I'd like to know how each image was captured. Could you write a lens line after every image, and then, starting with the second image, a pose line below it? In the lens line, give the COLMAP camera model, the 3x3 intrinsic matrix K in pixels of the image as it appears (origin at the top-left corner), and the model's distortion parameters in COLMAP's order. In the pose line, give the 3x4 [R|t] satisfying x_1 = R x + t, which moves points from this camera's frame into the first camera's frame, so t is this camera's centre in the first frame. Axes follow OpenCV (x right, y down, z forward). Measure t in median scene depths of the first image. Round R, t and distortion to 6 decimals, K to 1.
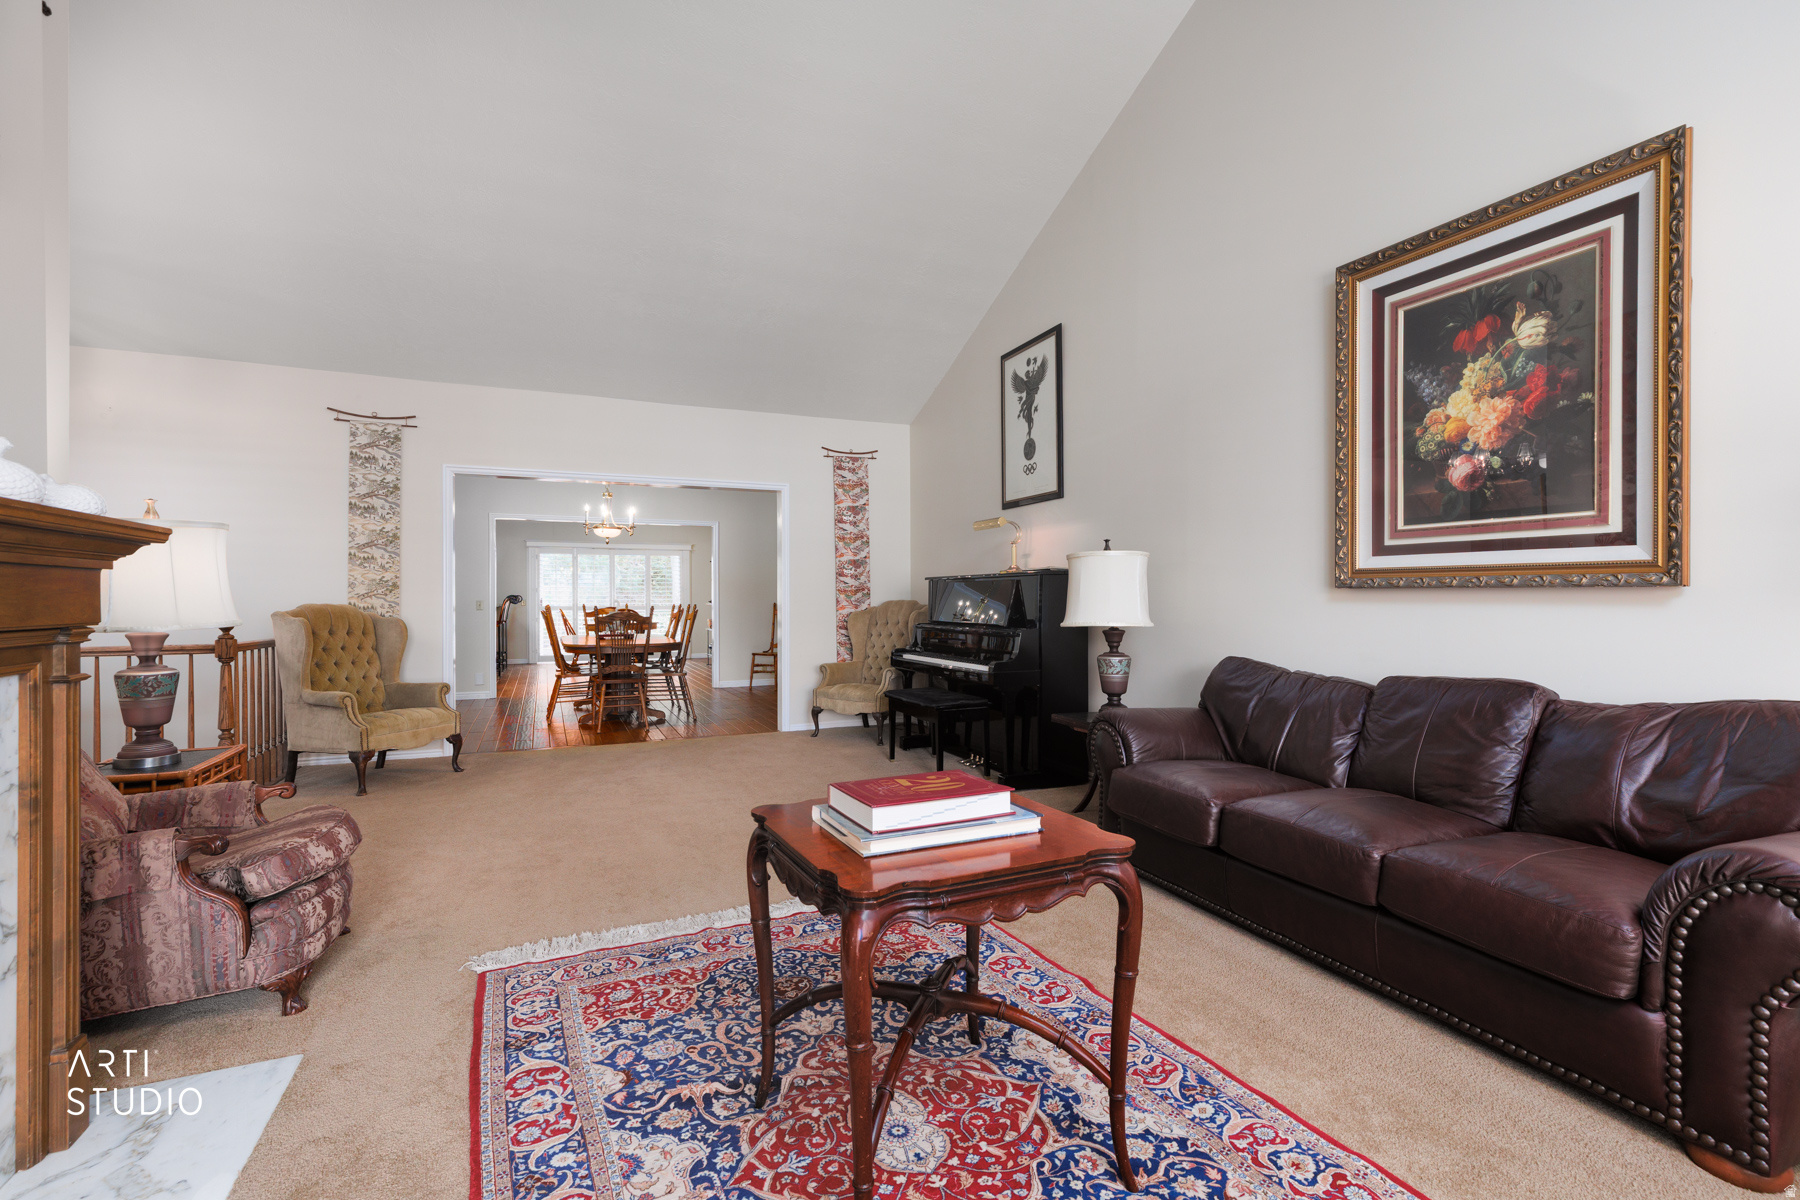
lens RADIAL K [[806.4, 0, 876.9], [0, 806.4, 589.0], [0, 0, 1]] dist [0.010757, -0.003295]
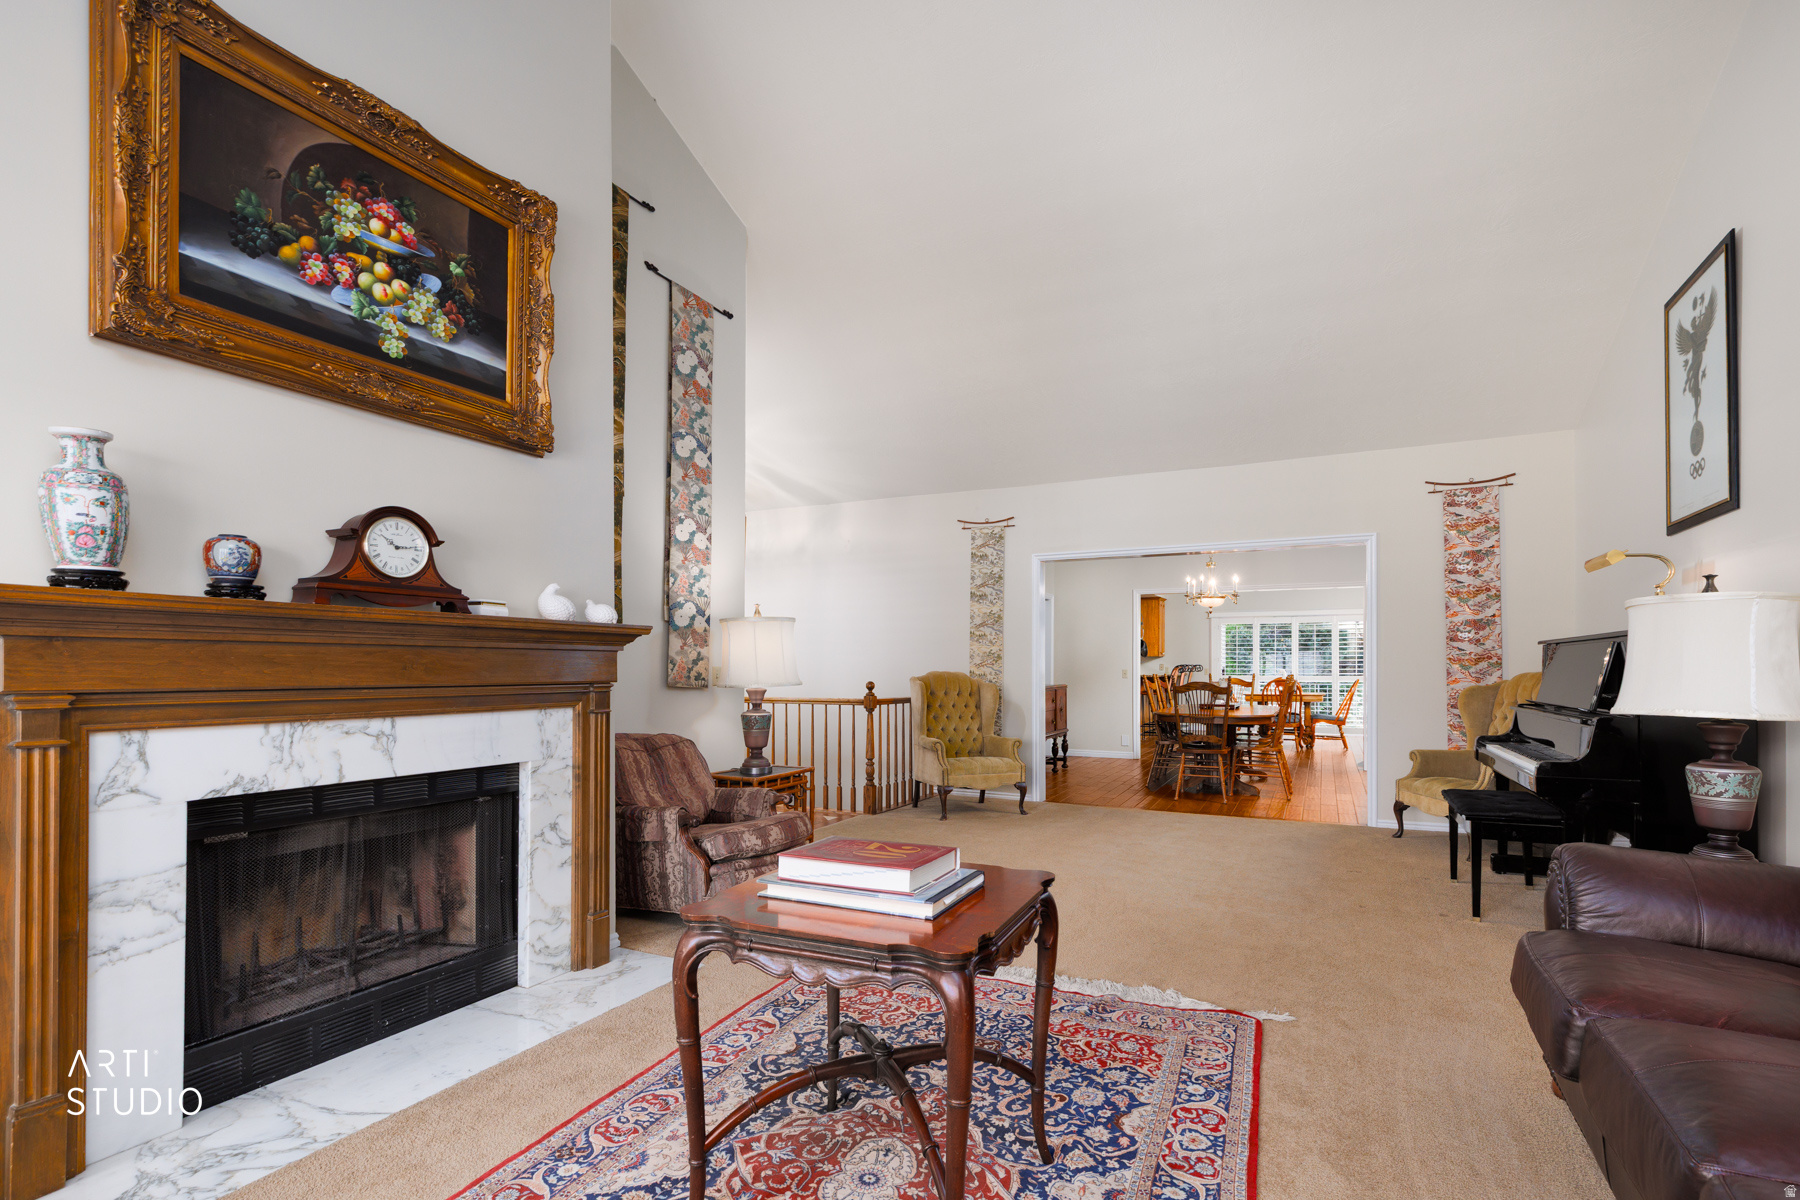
lens RADIAL K [[806.4, 0, 927.0], [0, 806.4, 654.6], [0, 0, 1]] dist [0.010757, -0.003295]
pose [[0.660839, -0.008793, -0.750476, 0.481695], [0.005391, 0.999961, -0.006970, 0.000130], [0.750509, 0.000560, 0.660860, 0.203159]]
